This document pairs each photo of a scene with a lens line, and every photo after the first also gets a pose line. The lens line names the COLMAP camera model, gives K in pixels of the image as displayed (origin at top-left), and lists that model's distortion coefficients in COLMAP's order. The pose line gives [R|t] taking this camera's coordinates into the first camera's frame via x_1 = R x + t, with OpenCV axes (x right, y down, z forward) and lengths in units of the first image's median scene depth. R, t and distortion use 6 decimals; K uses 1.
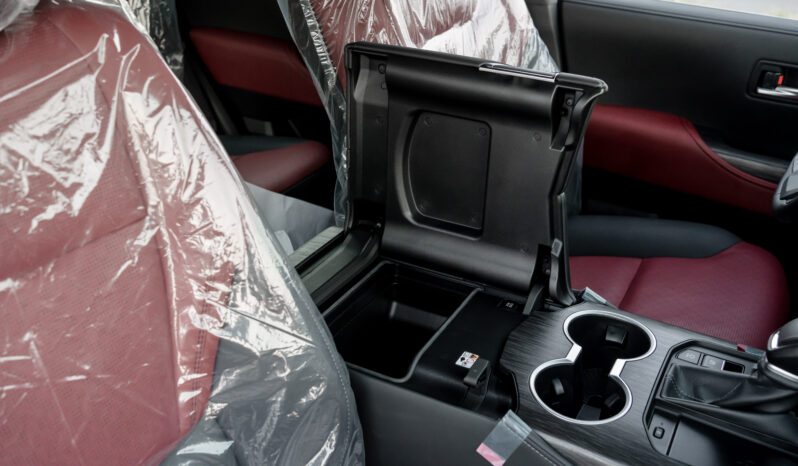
lens RADIAL K [[834.0, 0, 402.9], [0, 834.0, 233.7], [0, 0, 1]] dist [-0.016623, 0.000000]
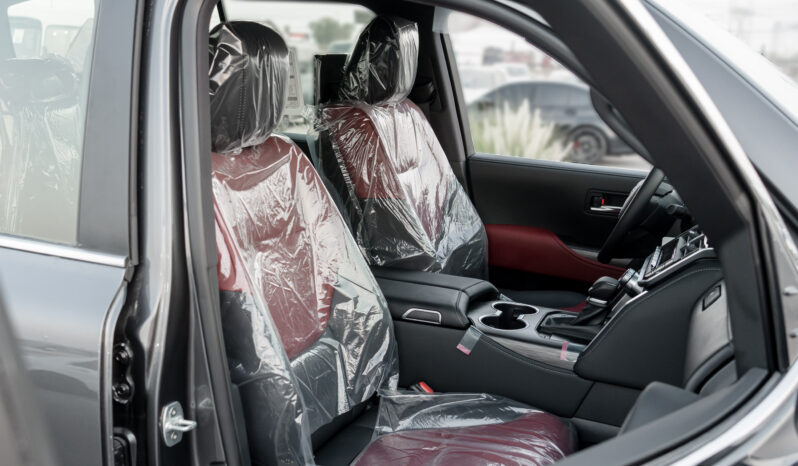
lens RADIAL K [[834.0, 0, 397.3], [0, 834.0, 233.5], [0, 0, 1]] dist [-0.016623, 0.000000]
pose [[0.991683, -0.017810, 0.127463, -0.228368], [0.047176, 0.971748, -0.231259, 0.335073], [-0.119743, 0.235349, 0.964506, -0.745084]]
